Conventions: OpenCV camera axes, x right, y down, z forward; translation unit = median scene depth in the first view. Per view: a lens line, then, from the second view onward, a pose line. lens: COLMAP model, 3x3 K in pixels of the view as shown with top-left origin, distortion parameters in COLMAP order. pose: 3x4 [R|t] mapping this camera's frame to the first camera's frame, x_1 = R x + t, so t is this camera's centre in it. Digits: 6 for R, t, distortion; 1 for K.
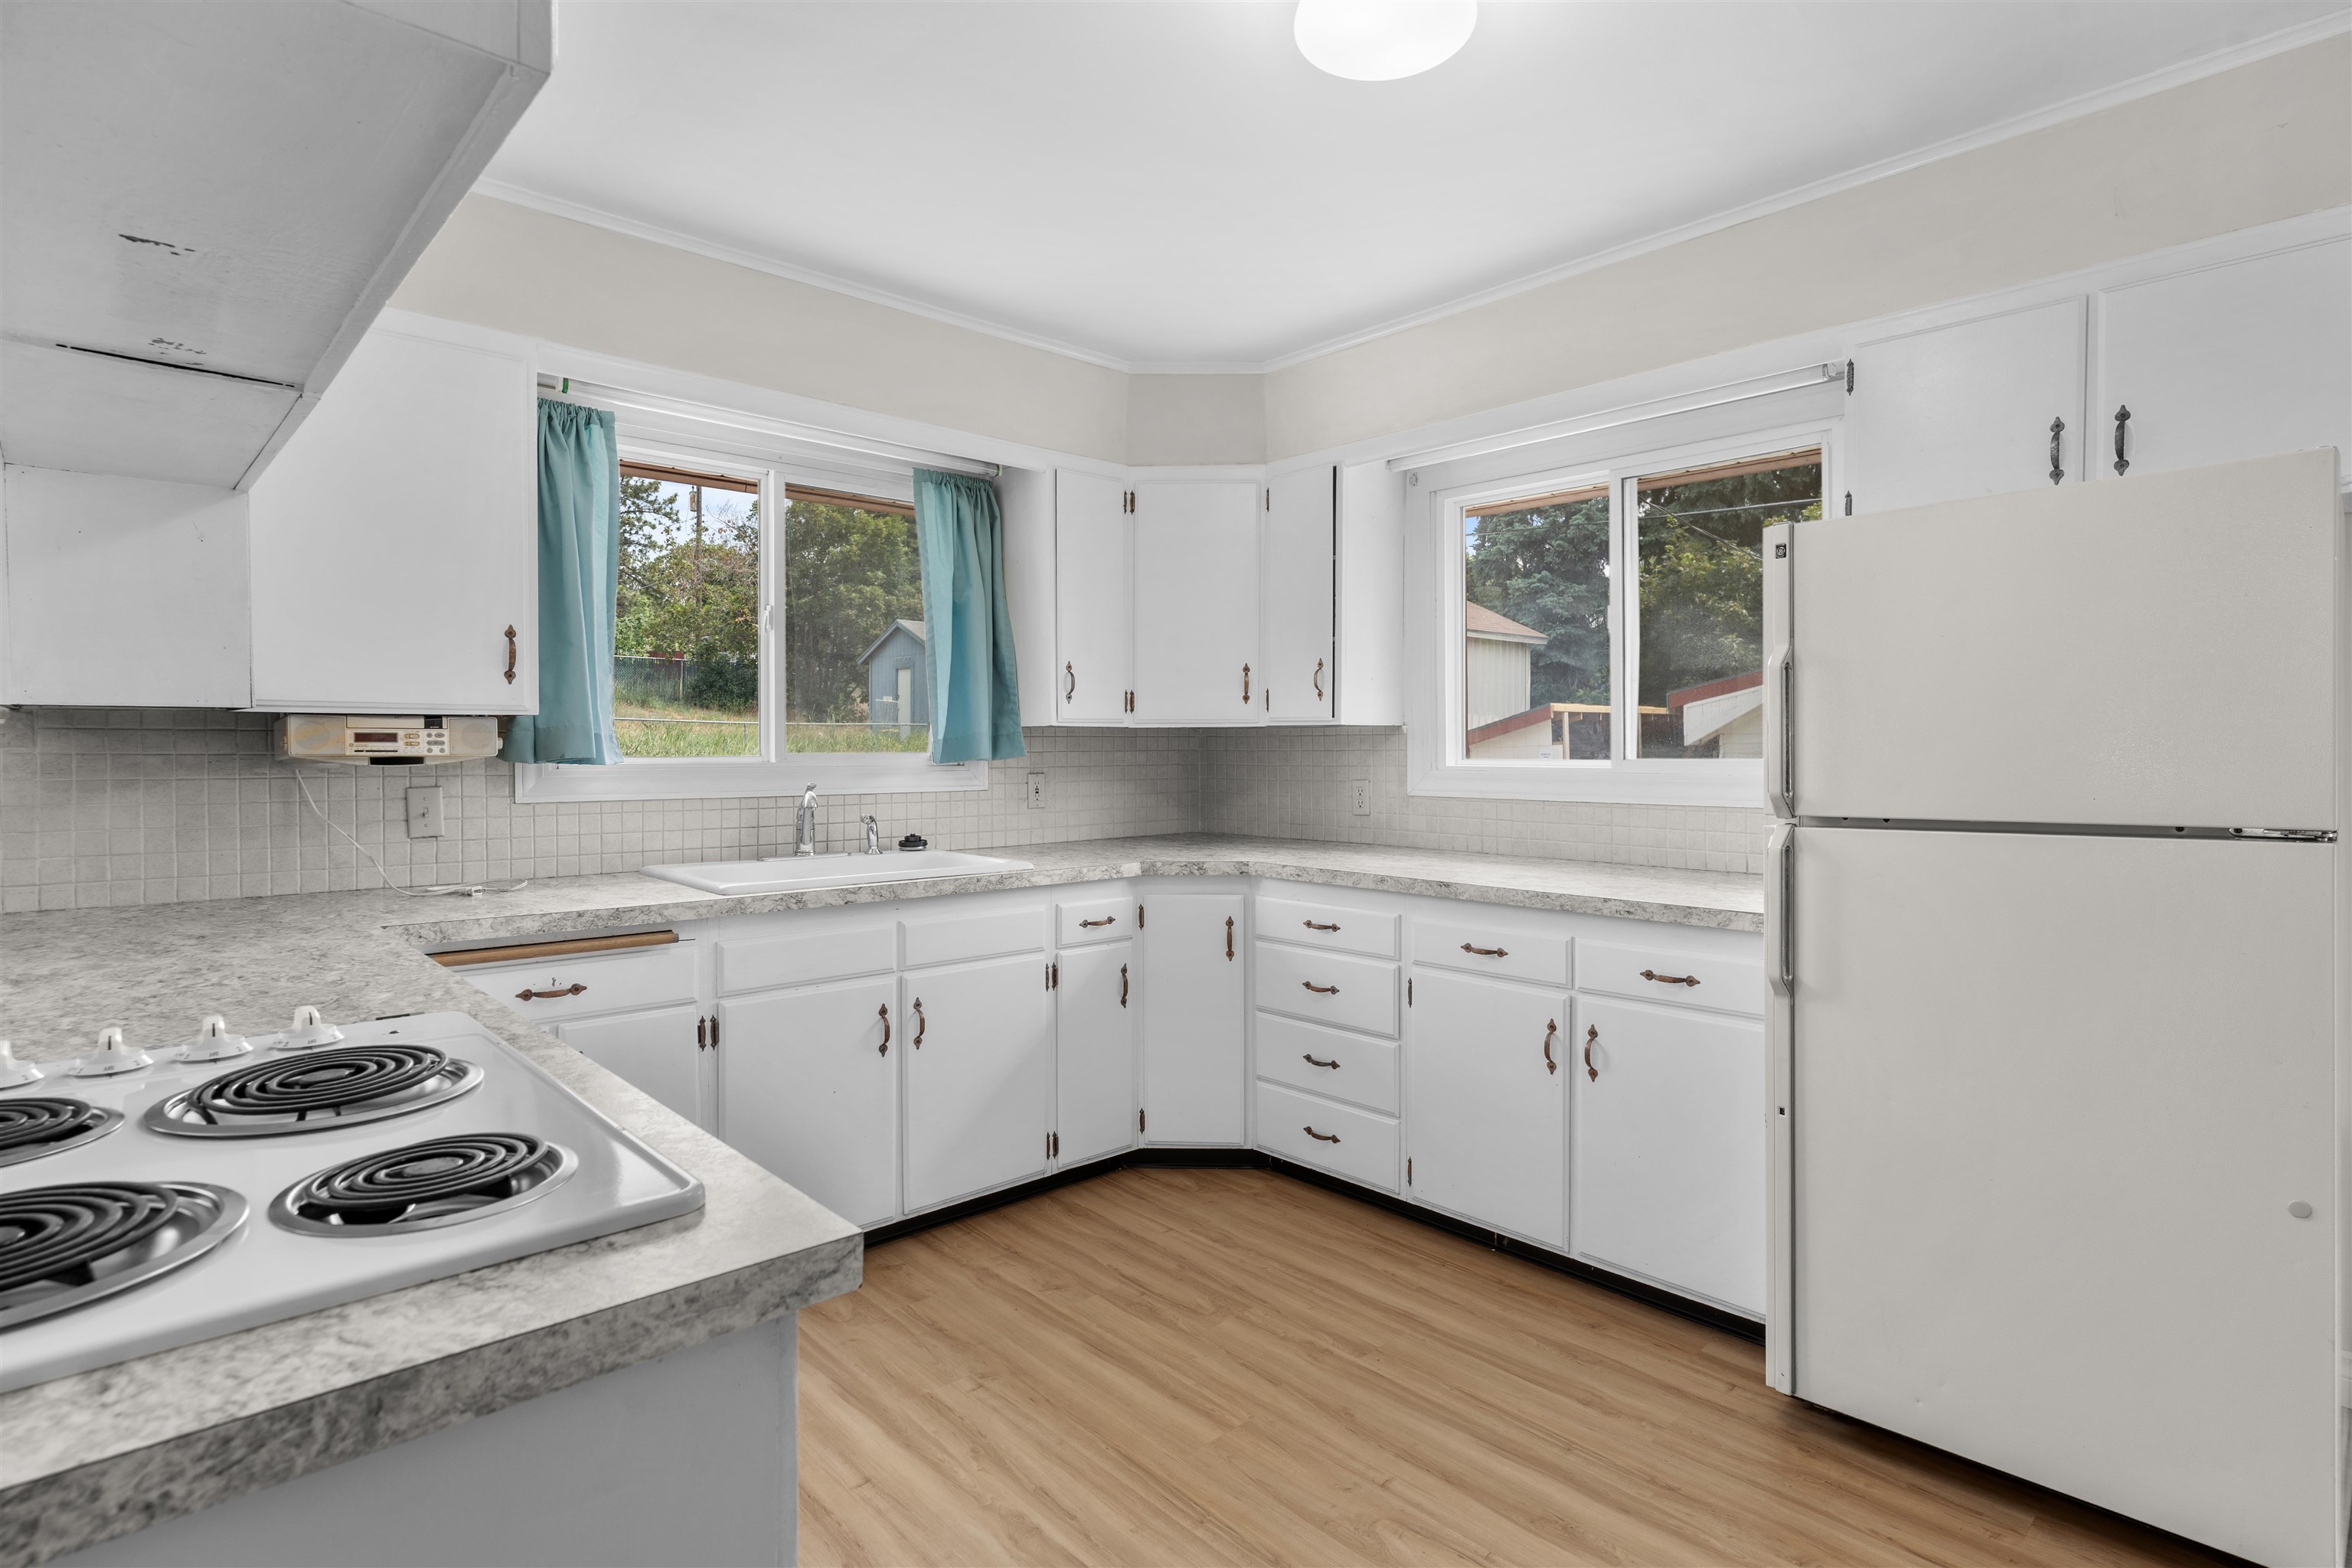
lens RADIAL K [[1197.2, 0, 1174.8], [0, 1197.2, 735.3], [0, 0, 1]] dist [-0.005015, 0.000362]
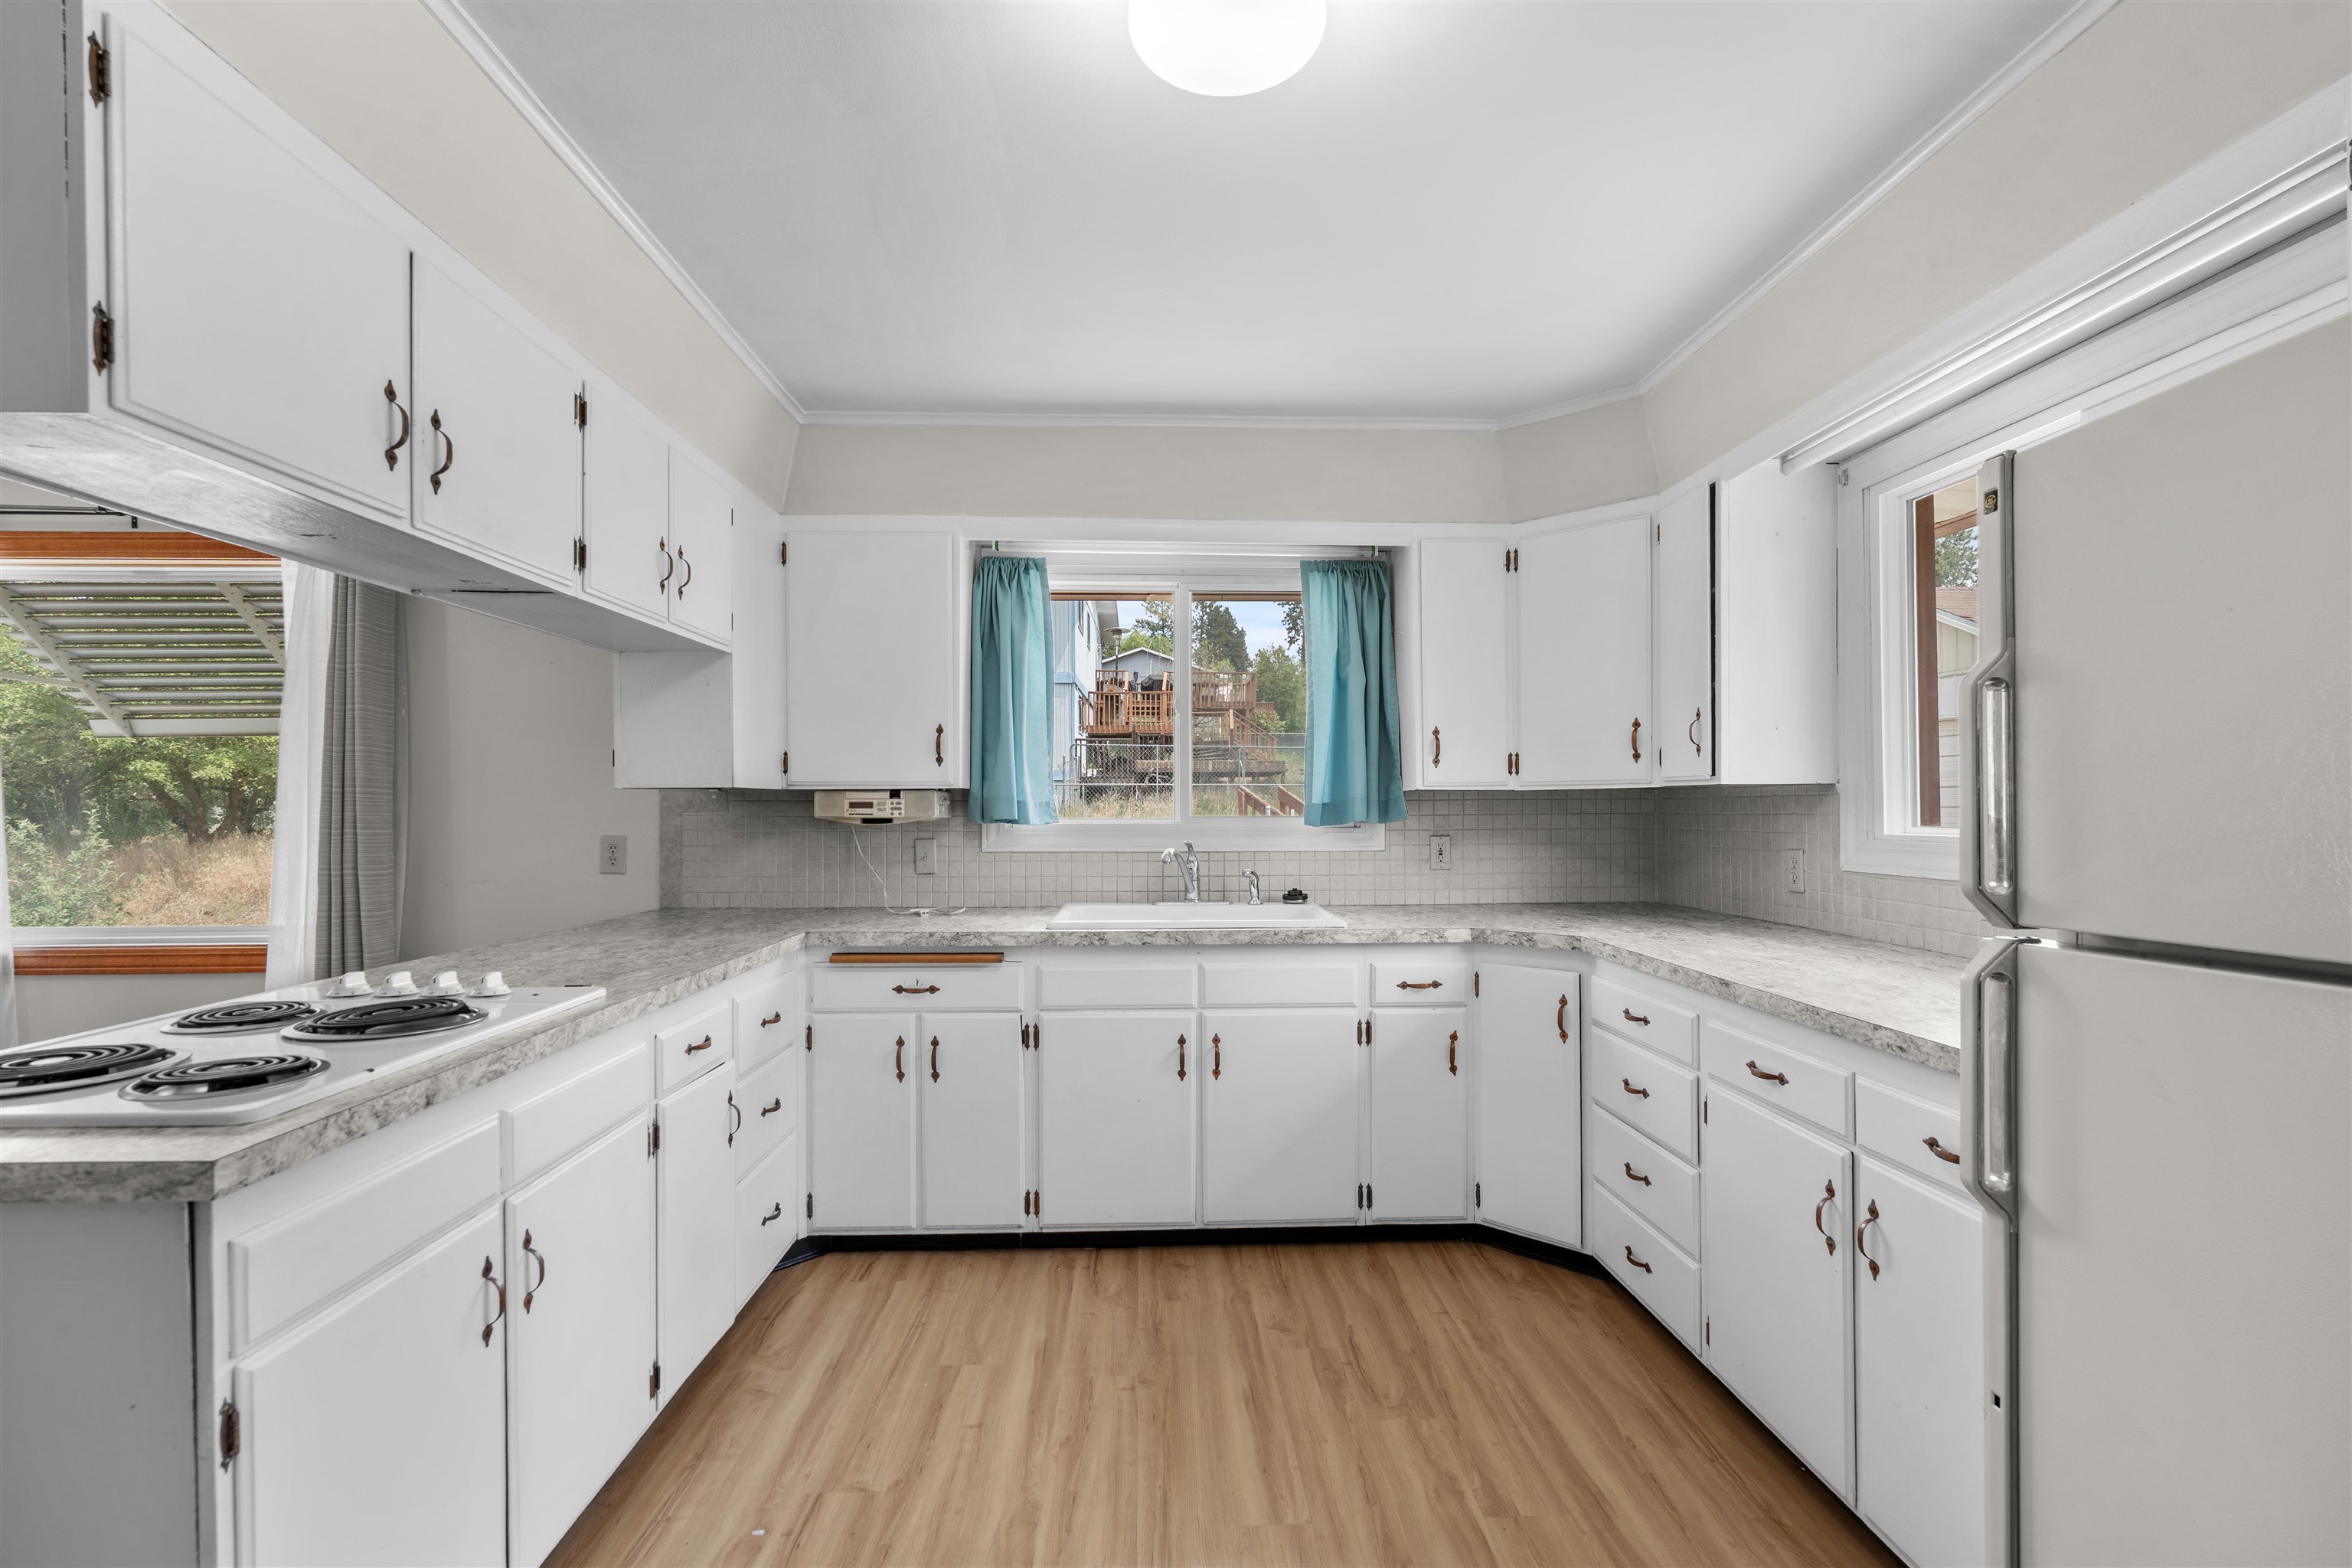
lens RADIAL K [[1041.0, 0, 1176.0], [0, 1041.0, 784.0], [0, 0, 1]] dist [-0.003182, -0.000313]
pose [[0.758359, -0.016896, -0.651618, 0.392680], [0.008178, 0.999832, -0.016408, -0.000046], [0.651786, 0.007114, 0.758370, 0.225841]]
